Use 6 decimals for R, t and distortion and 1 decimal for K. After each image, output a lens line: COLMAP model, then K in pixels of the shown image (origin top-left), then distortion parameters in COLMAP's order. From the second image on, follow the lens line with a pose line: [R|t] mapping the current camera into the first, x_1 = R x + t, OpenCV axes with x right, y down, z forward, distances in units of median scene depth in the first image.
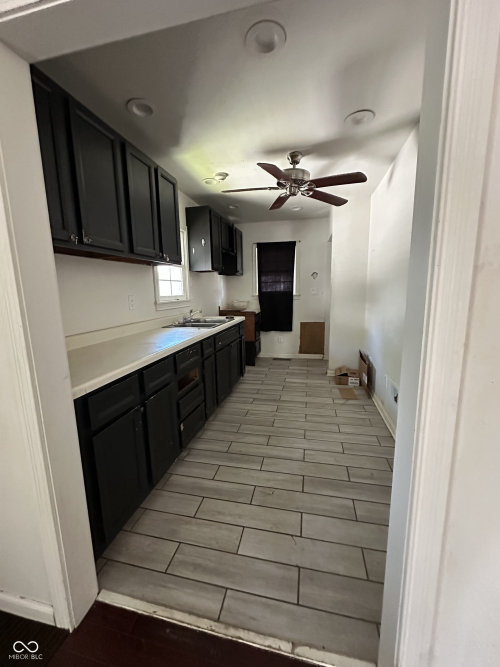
lens RADIAL K [[265.6, 0, 251.5], [0, 265.6, 332.9], [0, 0, 1]] dist [-0.005748, 0.000605]
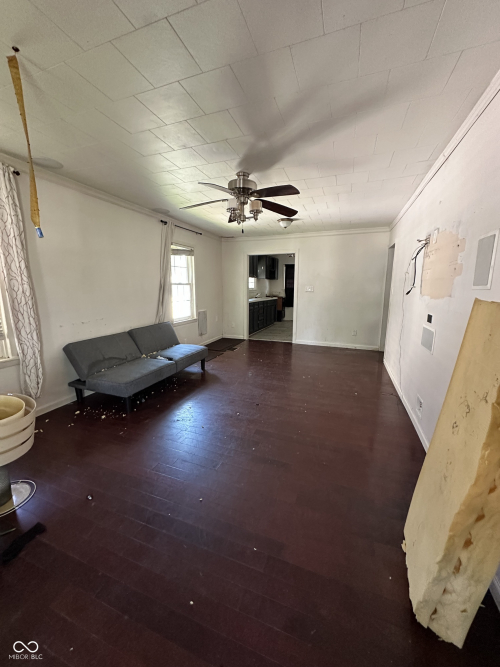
lens RADIAL K [[265.6, 0, 247.8], [0, 265.6, 336.6], [0, 0, 1]] dist [-0.005748, 0.000605]
pose [[0.989600, 0.046883, -0.135993, 0.061144], [-0.044110, 0.998754, 0.023336, 0.302956], [0.136918, -0.017094, 0.990435, -1.734985]]
